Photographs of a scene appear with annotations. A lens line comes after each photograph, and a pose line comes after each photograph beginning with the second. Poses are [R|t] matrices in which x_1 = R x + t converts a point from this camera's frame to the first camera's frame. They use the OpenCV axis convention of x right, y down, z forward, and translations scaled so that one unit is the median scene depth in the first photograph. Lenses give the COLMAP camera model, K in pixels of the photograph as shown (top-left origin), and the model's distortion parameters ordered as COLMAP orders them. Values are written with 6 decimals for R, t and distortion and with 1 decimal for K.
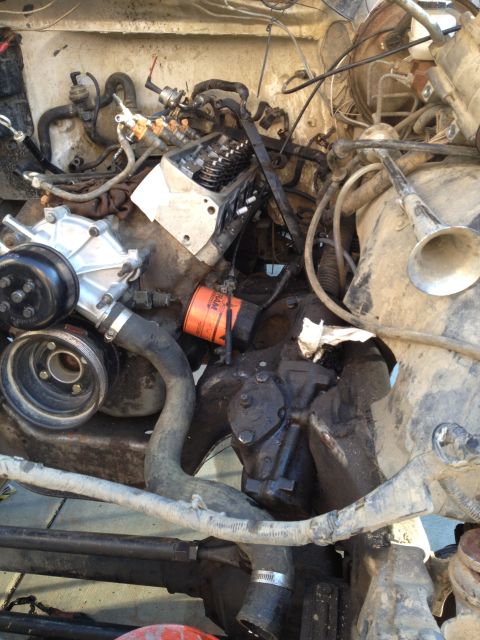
lens RADIAL K [[611.3, 0, 237.6], [0, 611.3, 316.8], [0, 0, 1]] dist [0.200811, -0.458675]
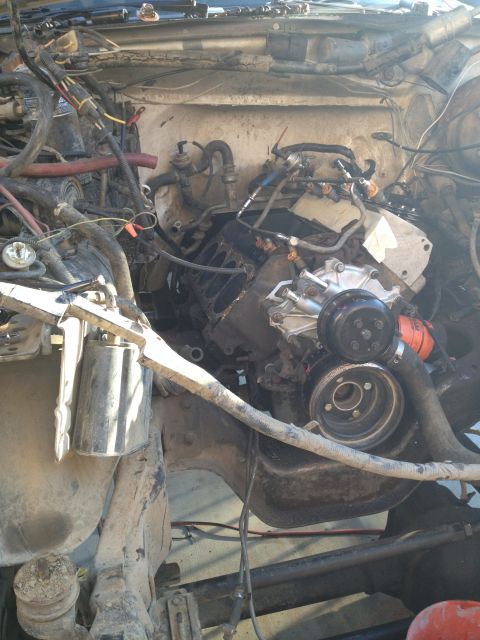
lens RADIAL K [[611.3, 0, 237.6], [0, 611.3, 316.8], [0, 0, 1]] dist [0.200811, -0.458675]
pose [[0.918762, -0.141146, 0.368718, -0.767449], [0.166243, 0.985389, -0.037030, -0.049255], [-0.358105, 0.095319, 0.928803, 0.004536]]
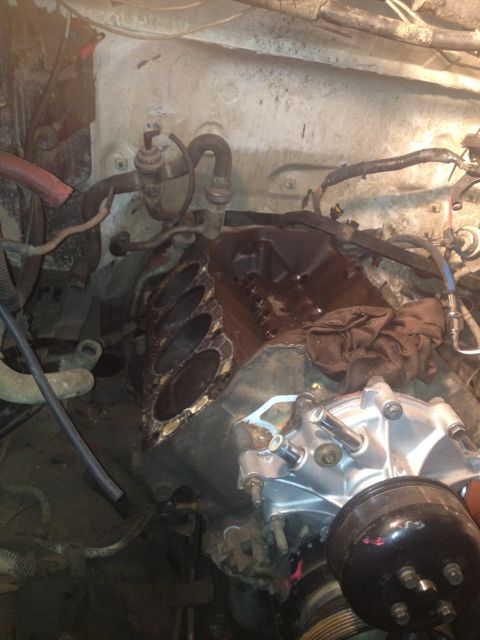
lens RADIAL K [[611.3, 0, 237.6], [0, 611.3, 316.8], [0, 0, 1]] dist [0.200811, -0.458675]
pose [[0.938866, -0.009587, 0.344149, -0.535370], [-0.004065, 0.999234, 0.038928, -0.228569], [-0.344259, -0.037947, 0.938108, 0.421115]]
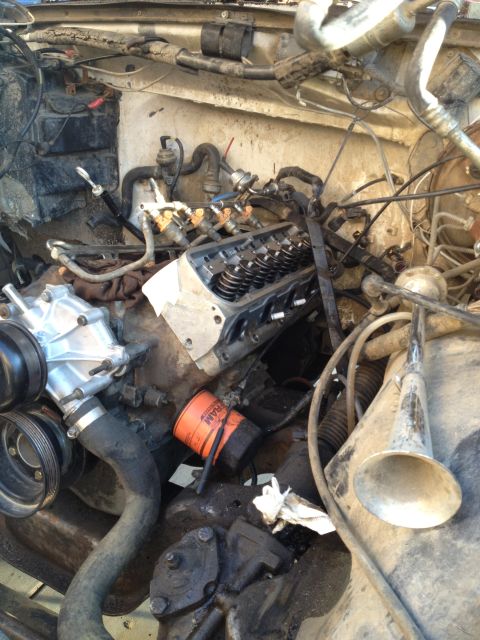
lens RADIAL K [[611.3, 0, 237.6], [0, 611.3, 316.8], [0, 0, 1]] dist [0.200811, -0.458675]
pose [[0.948875, 0.215947, -0.230226, 0.170263], [-0.228439, 0.973134, -0.028730, -0.141448], [0.217837, 0.079854, 0.972713, 0.119331]]
